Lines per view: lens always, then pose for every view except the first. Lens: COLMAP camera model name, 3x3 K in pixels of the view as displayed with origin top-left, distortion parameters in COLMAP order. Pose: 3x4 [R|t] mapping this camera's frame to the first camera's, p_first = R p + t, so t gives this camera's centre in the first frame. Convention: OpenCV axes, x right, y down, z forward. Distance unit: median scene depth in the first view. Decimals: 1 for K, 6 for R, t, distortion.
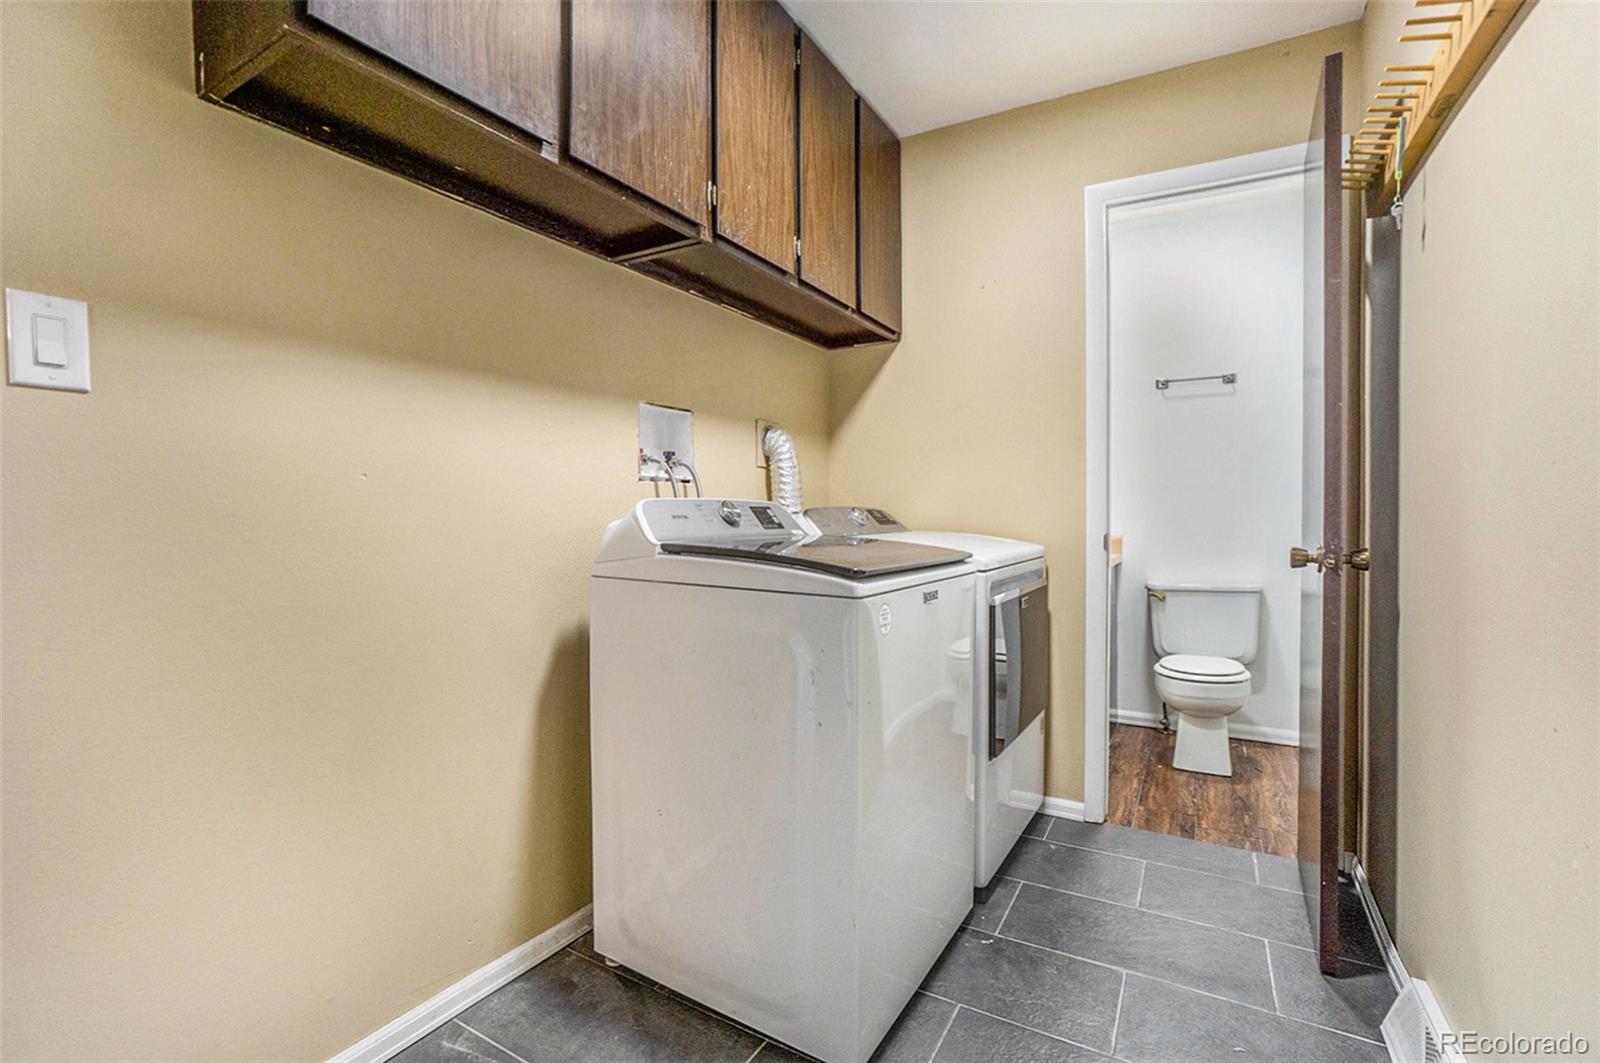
lens RADIAL K [[729.0, 0, 814.3], [0, 729.0, 526.0], [0, 0, 1]] dist [-0.001749, 0.000176]
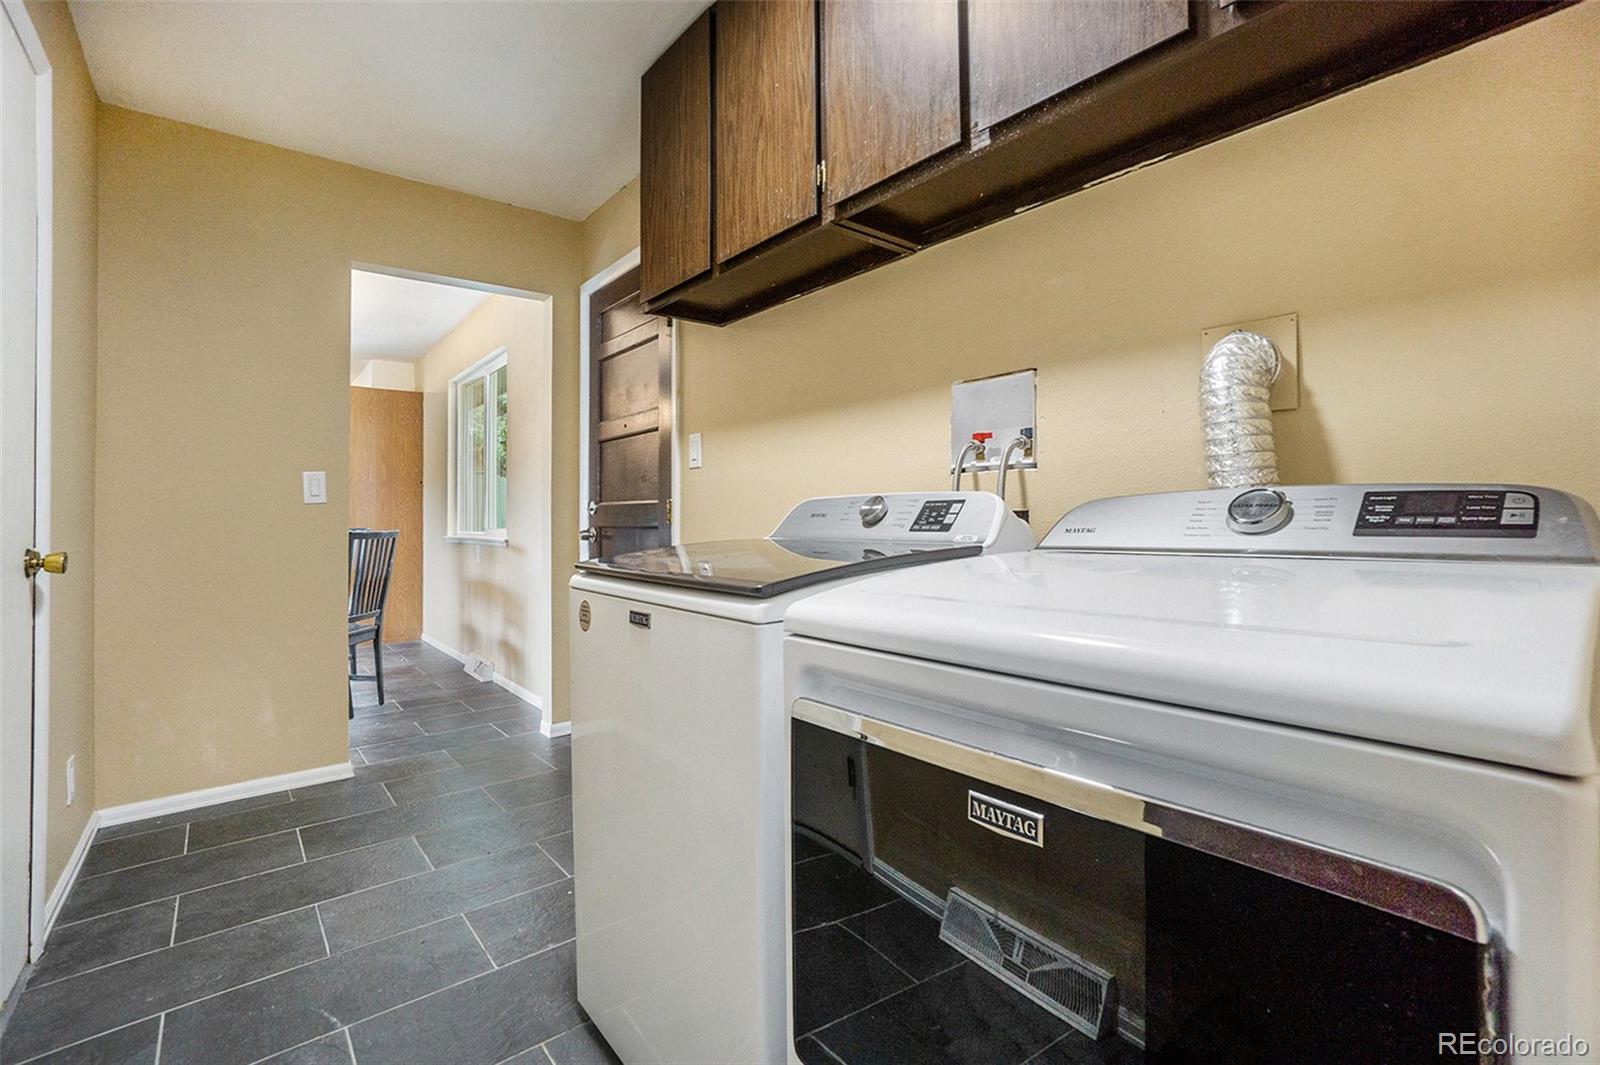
lens RADIAL K [[729.0, 0, 814.3], [0, 729.0, 527.0], [0, 0, 1]] dist [-0.001749, 0.000176]
pose [[-0.349909, 0.016643, -0.936636, 0.783528], [-0.006147, 0.999780, 0.020061, -0.017375], [0.936764, 0.012777, -0.349729, 1.382309]]
